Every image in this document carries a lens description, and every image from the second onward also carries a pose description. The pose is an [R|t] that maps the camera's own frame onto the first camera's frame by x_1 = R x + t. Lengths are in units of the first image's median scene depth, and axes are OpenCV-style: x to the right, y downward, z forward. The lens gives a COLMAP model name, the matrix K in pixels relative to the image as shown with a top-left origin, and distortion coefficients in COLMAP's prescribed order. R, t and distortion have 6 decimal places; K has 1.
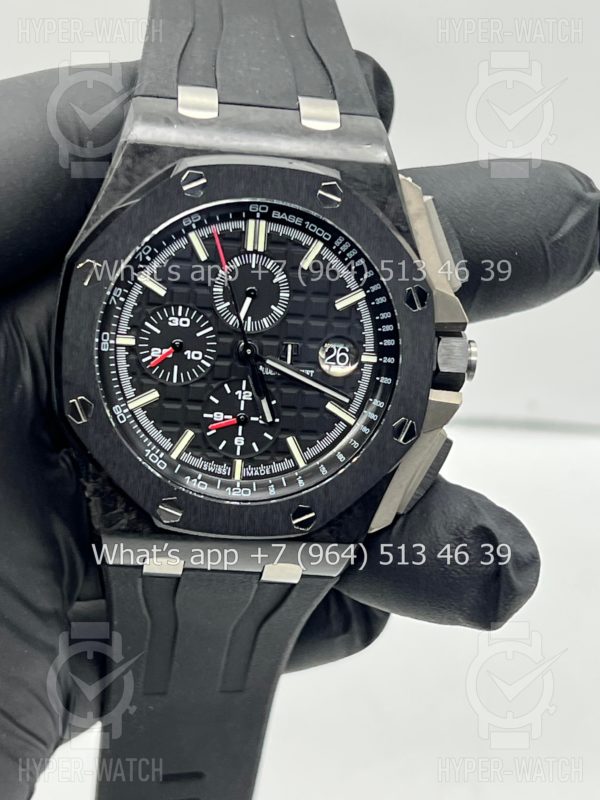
lens RADIAL K [[1798.6, 0, 303.0], [0, 1798.6, 409.3], [0, 0, 1]] dist [0.121834, 0.272245]
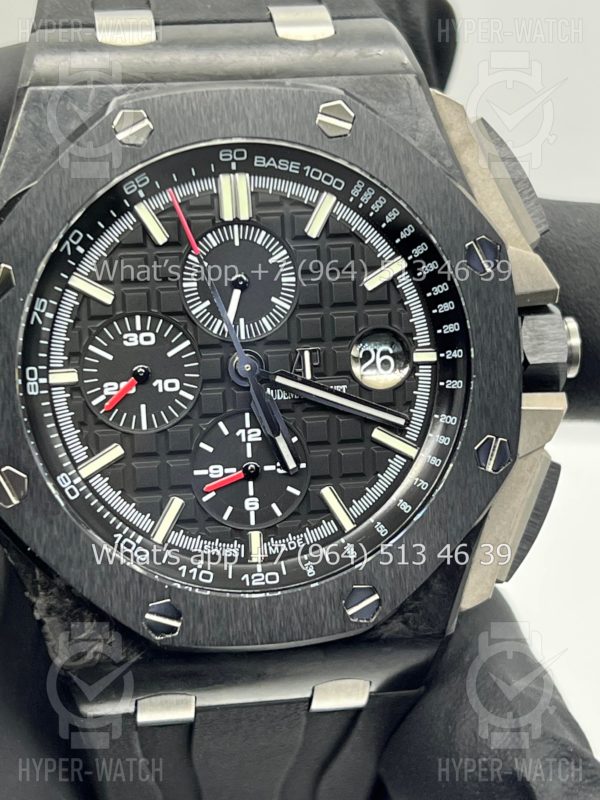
lens RADIAL K [[1798.6, 0, 303.0], [0, 1798.6, 409.3], [0, 0, 1]] dist [0.121834, 0.272245]
pose [[0.990301, -0.138894, 0.003642, -0.014069], [0.138720, 0.986902, -0.082346, 0.041181], [0.007843, 0.082052, 0.996597, 0.329467]]
